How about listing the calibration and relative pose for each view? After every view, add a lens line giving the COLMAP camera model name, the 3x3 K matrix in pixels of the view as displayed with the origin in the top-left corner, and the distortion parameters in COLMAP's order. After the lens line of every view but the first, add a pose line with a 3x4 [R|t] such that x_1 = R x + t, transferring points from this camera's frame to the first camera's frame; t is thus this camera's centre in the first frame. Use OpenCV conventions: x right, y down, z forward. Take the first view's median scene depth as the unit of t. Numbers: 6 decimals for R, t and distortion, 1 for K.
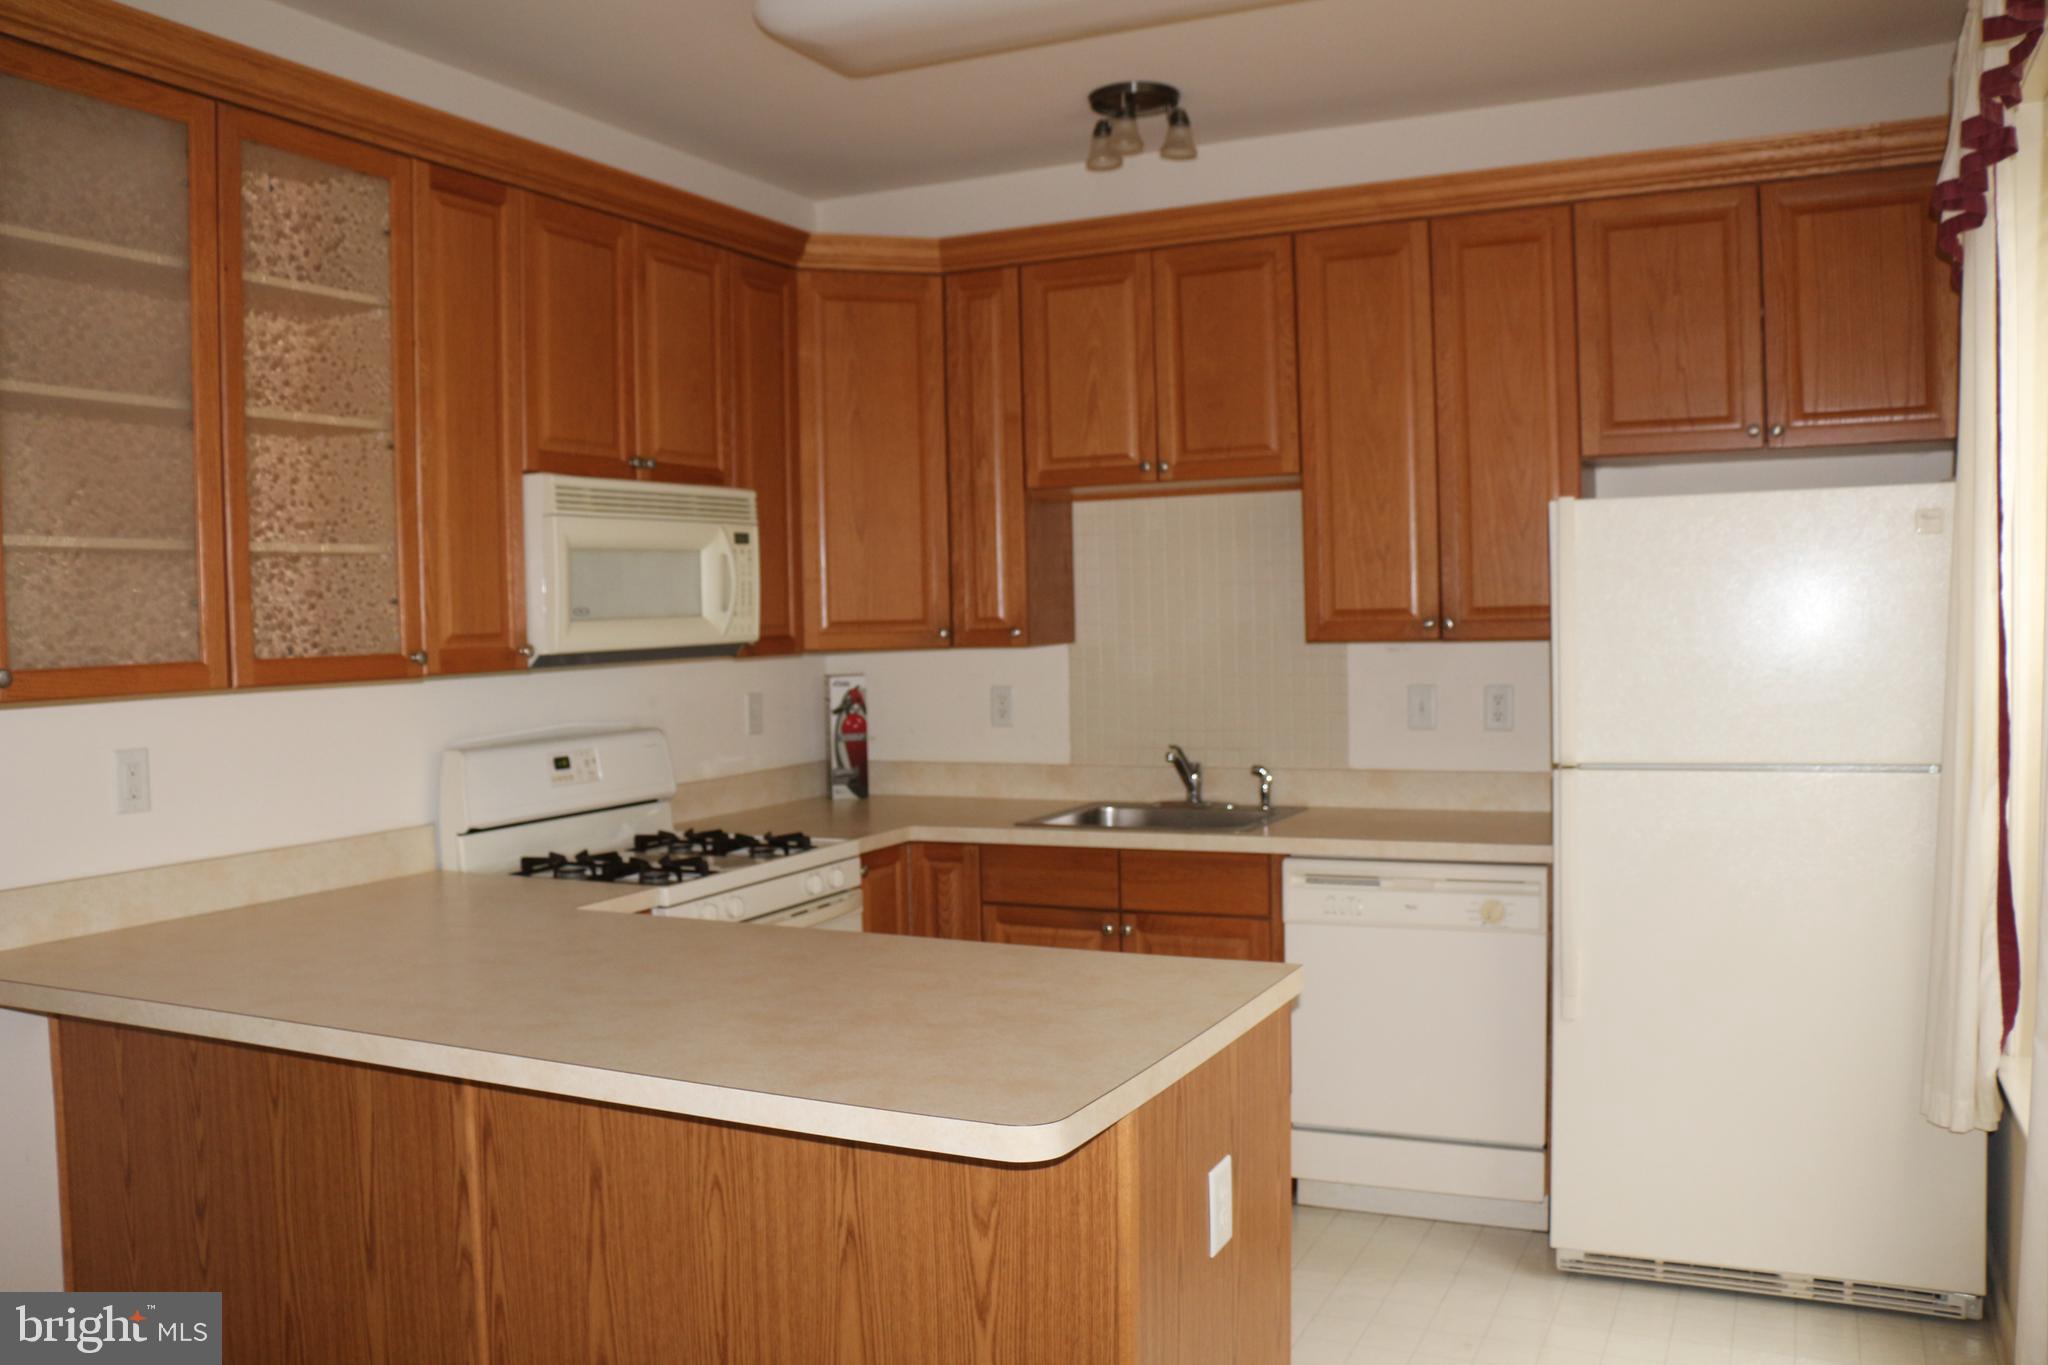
lens RADIAL K [[1677.6, 0, 1029.4], [0, 1677.6, 645.3], [0, 0, 1]] dist [-0.159861, 0.150470]
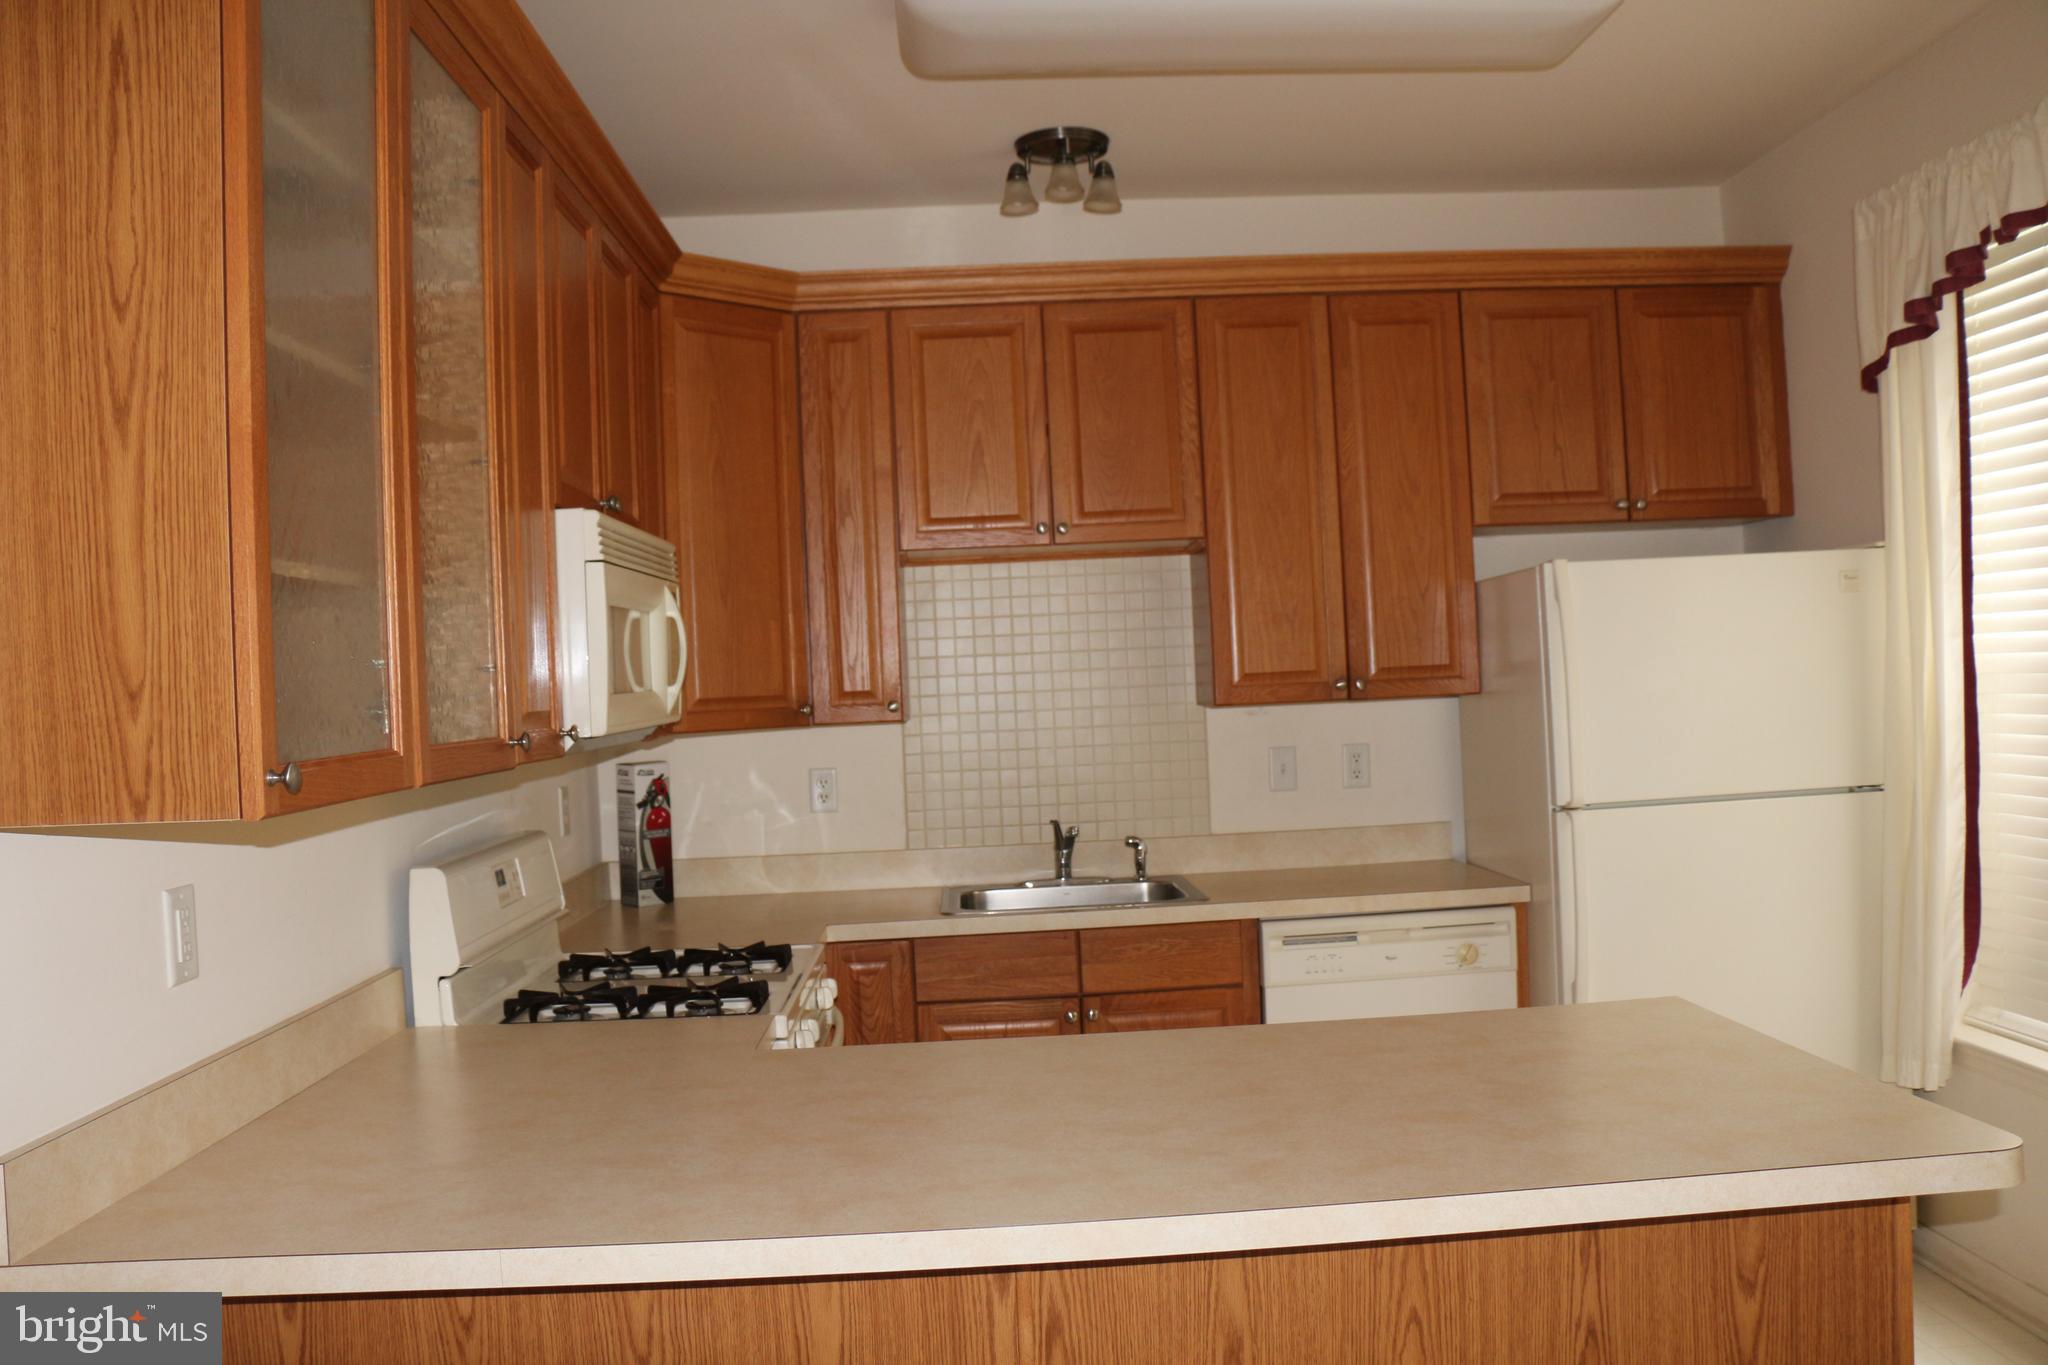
lens RADIAL K [[1643.4, 0, 1024.0], [0, 1643.4, 682.5], [0, 0, 1]] dist [-0.164163, 0.138481]
pose [[0.880990, -0.019444, 0.472735, -0.435418], [0.036223, 0.998995, -0.026416, 0.007043], [-0.471746, 0.040396, 0.880808, 0.203274]]
